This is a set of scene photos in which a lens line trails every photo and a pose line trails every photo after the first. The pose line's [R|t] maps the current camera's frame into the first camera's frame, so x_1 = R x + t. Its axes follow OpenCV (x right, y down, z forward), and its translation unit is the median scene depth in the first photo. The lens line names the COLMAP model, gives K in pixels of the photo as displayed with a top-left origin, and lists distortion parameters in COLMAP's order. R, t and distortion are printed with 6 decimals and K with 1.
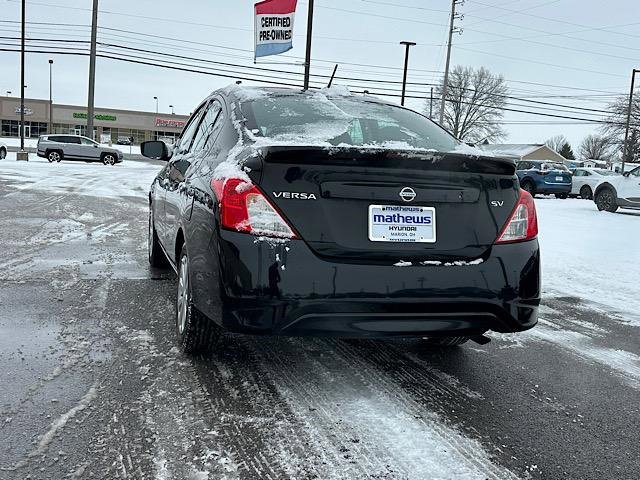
lens RADIAL K [[673.4, 0, 313.5], [0, 673.4, 242.0], [0, 0, 1]] dist [0.183037, -0.375927]
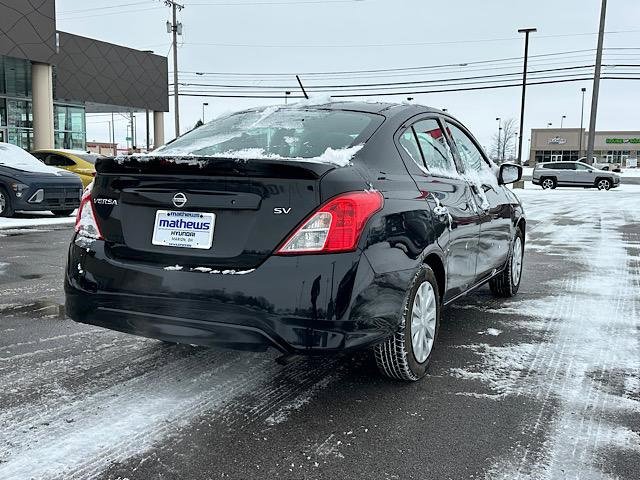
lens RADIAL K [[673.4, 0, 313.5], [0, 673.4, 242.0], [0, 0, 1]] dist [0.183037, -0.375927]
pose [[0.727177, 0.029528, -0.685815, 0.951745], [-0.057114, 0.998213, -0.017579, -0.000779], [0.684070, 0.051952, 0.727564, 0.384809]]
